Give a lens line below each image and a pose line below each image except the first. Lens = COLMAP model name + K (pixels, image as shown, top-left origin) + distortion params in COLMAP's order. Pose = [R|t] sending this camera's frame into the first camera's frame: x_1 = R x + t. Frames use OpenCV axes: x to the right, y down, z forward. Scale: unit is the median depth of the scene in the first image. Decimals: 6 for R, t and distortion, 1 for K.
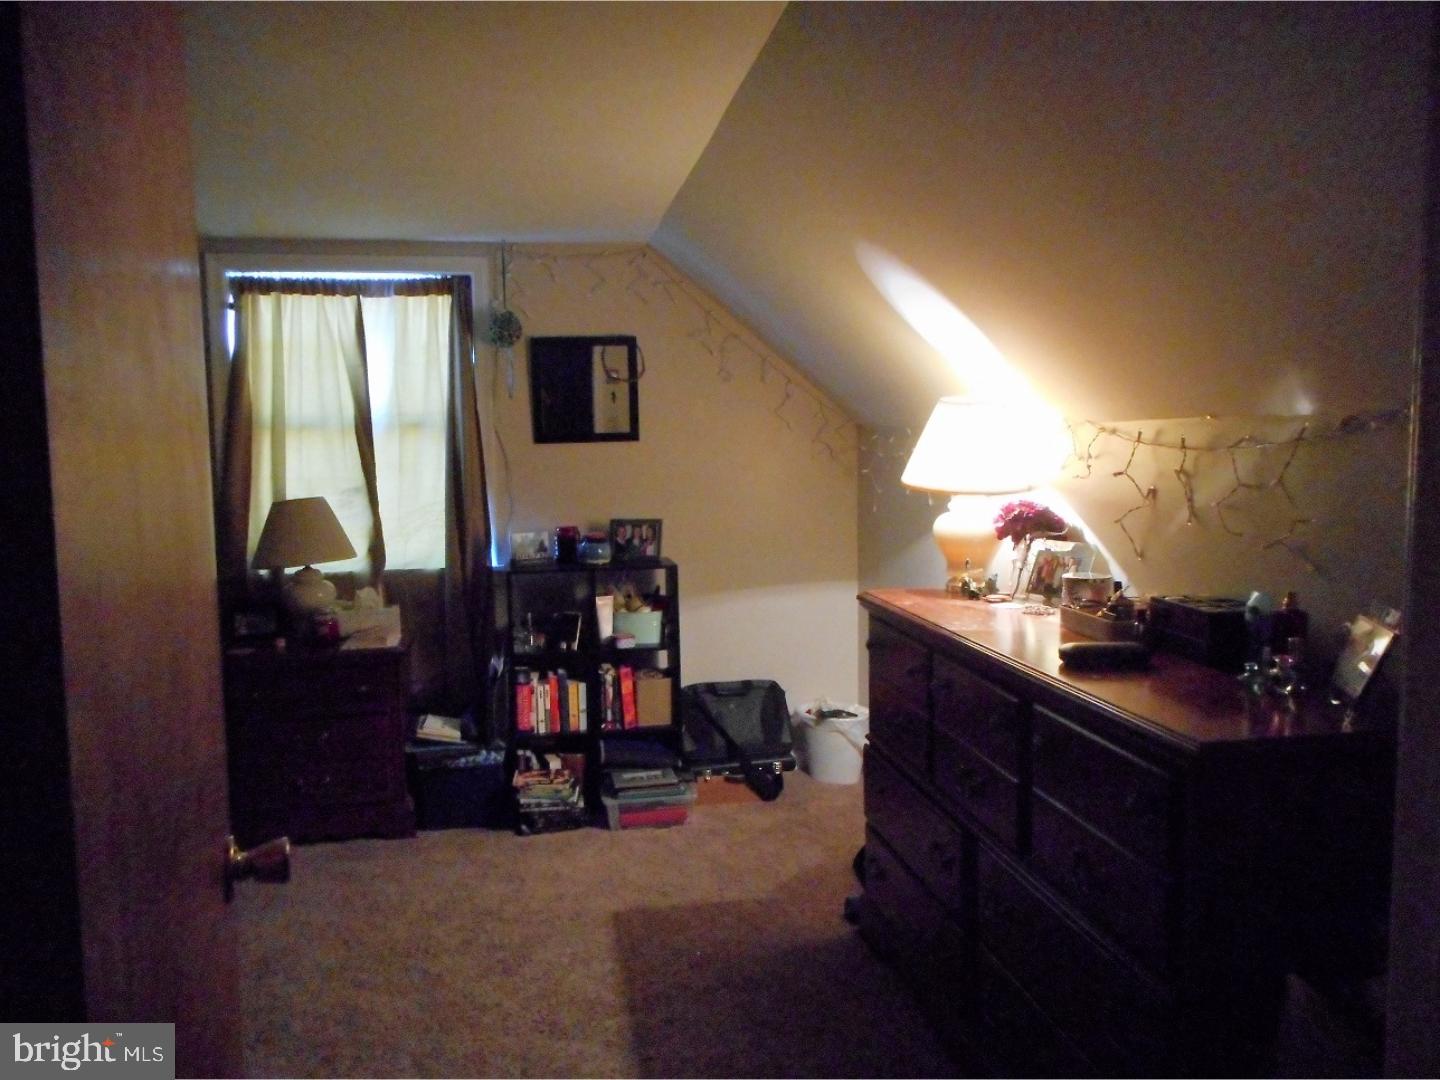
lens RADIAL K [[1089.3, 0, 718.4], [0, 1089.3, 541.0], [0, 0, 1]] dist [0.010112, -0.009131]
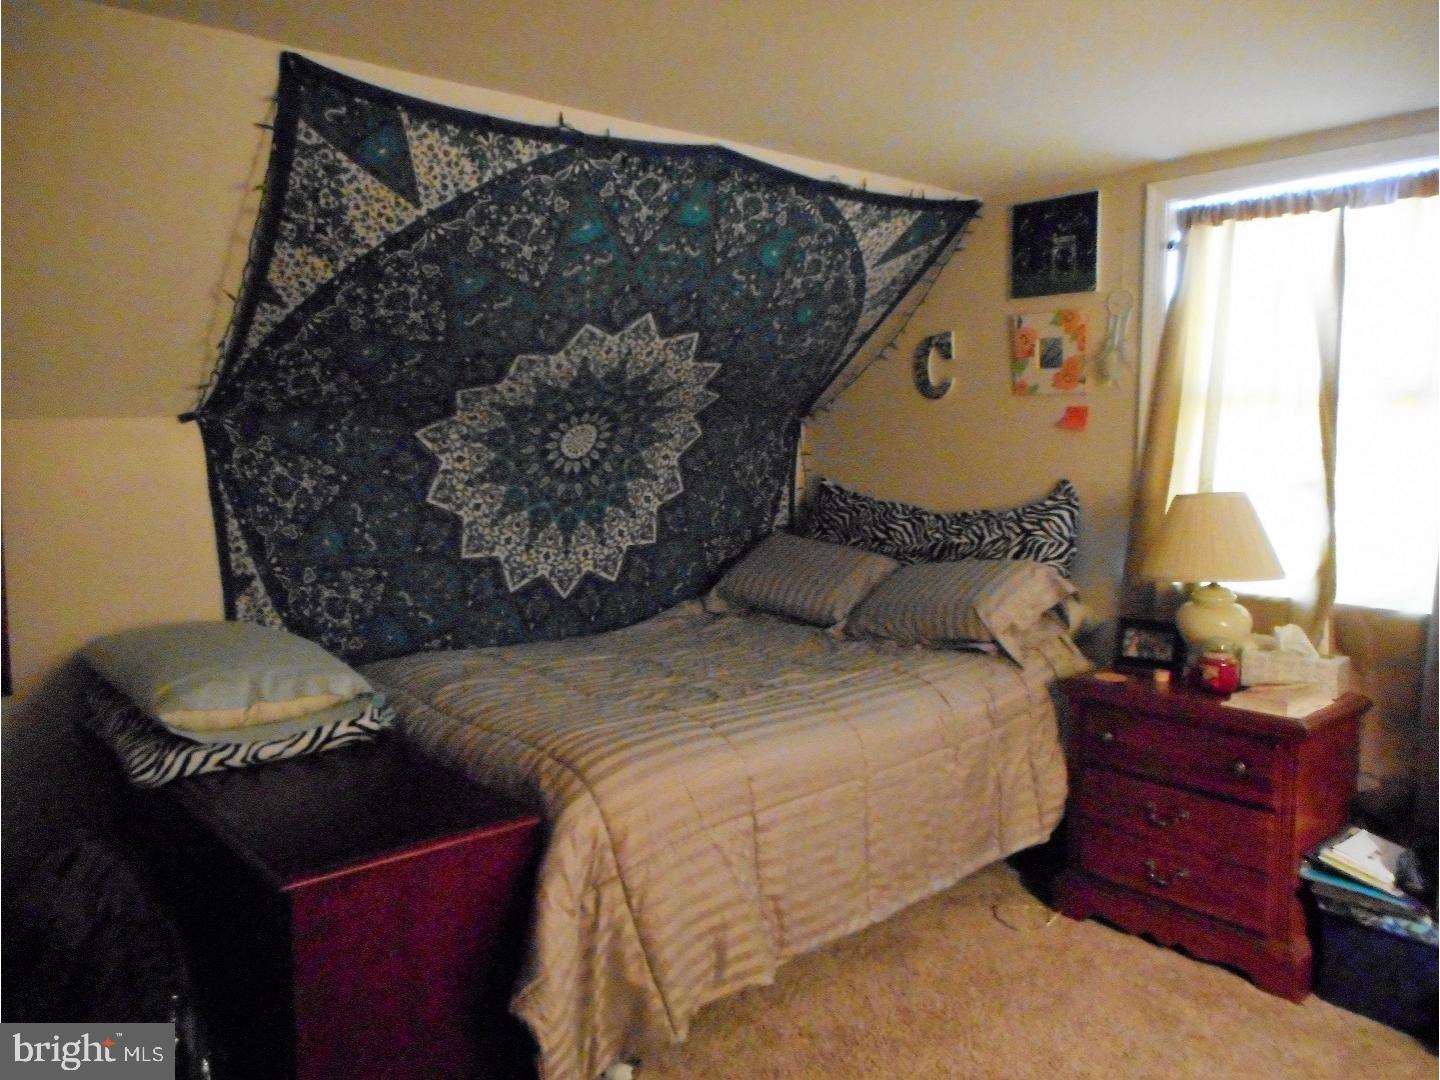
lens RADIAL K [[1089.3, 0, 721.2], [0, 1089.3, 530.2], [0, 0, 1]] dist [0.010112, -0.009131]
pose [[0.523770, 0.100552, -0.845904, 0.073851], [-0.094513, 0.993738, 0.059603, -0.024879], [0.846600, 0.048730, 0.529993, 0.309941]]
